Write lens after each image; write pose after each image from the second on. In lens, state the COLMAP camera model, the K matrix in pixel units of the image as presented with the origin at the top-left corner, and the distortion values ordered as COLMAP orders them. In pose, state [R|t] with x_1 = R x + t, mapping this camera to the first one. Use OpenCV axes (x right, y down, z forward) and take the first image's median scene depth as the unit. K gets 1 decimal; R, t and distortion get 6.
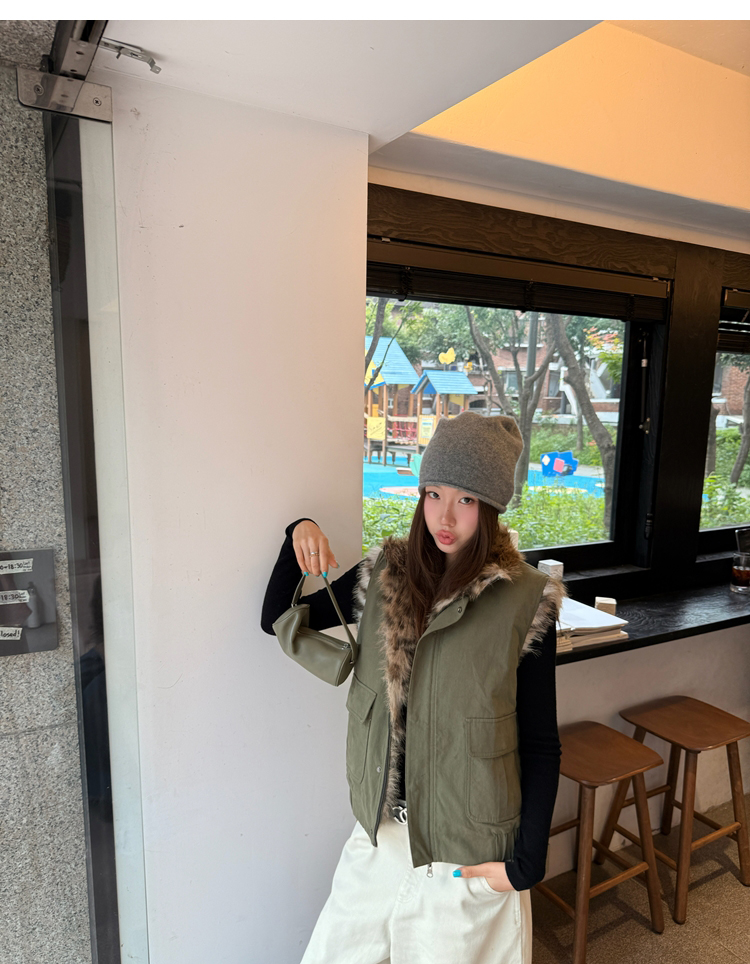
lens RADIAL K [[689.6, 0, 372.0], [0, 689.6, 524.5], [0, 0, 1]] dist [0.163945, -0.360887]
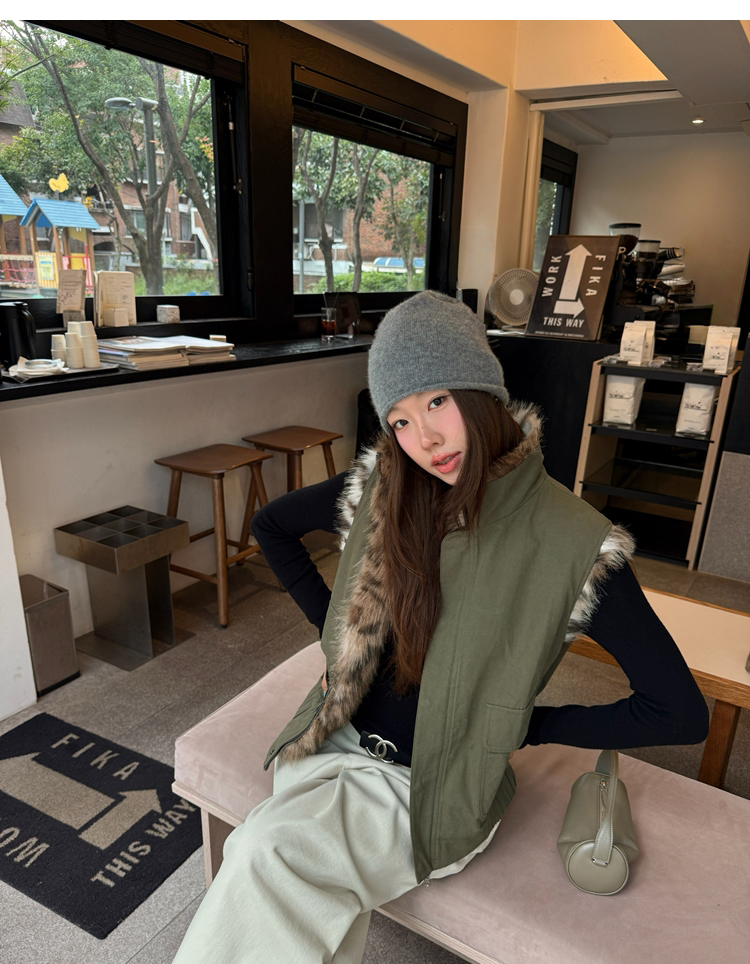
lens RADIAL K [[706.7, 0, 378.4], [0, 706.7, 515.3], [0, 0, 1]] dist [-0.002698, -0.008276]
pose [[0.879881, -0.147007, 0.451884, -0.000755], [0.064249, 0.979015, 0.193394, 0.021752], [-0.470831, -0.141130, 0.870862, -0.022286]]
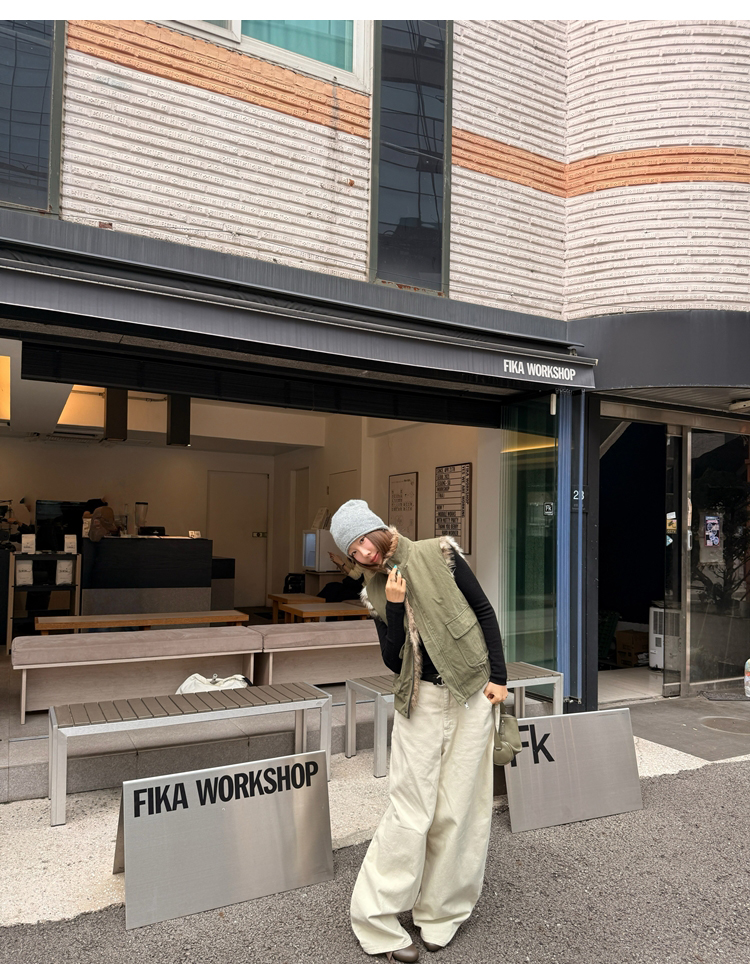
lens RADIAL K [[689.6, 0, 372.0], [0, 689.6, 524.5], [0, 0, 1]] dist [0.163945, -0.360887]
pose [[0.054328, 0.002695, 0.998520, -0.177215], [0.160589, 0.986955, -0.011401, 0.038078], [-0.985525, 0.160971, 0.053186, -0.074954]]
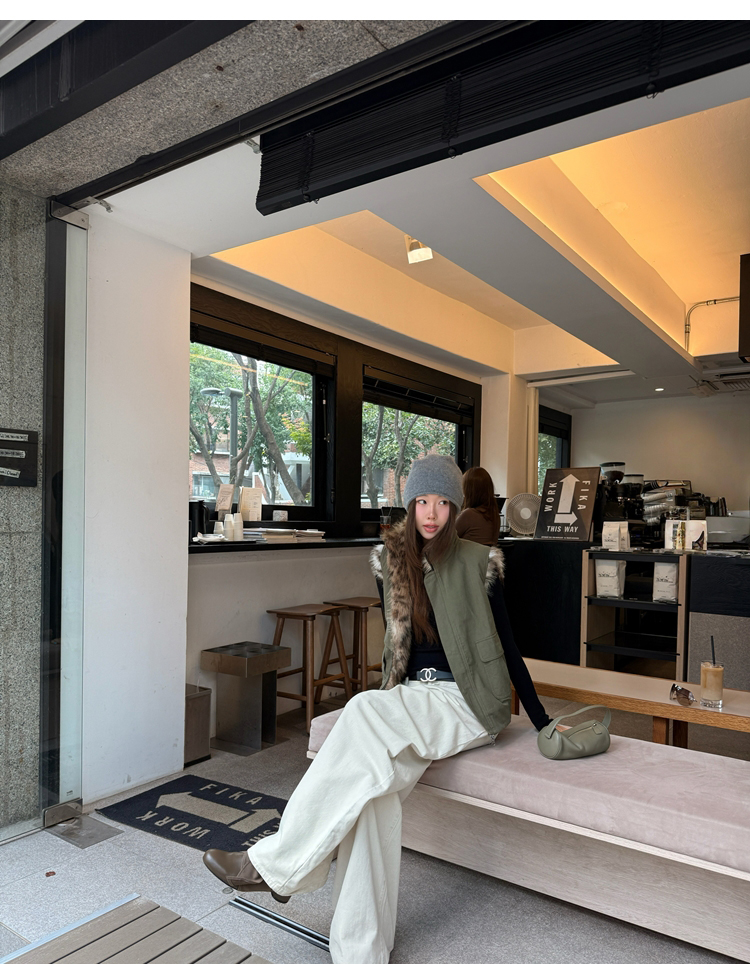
lens RADIAL K [[689.6, 0, 372.0], [0, 689.6, 524.5], [0, 0, 1]] dist [0.163945, -0.360887]
pose [[0.907366, -0.005633, 0.420303, -0.028063], [0.072647, 0.986965, -0.143604, 0.039975], [-0.414016, 0.160835, 0.895948, -0.066287]]
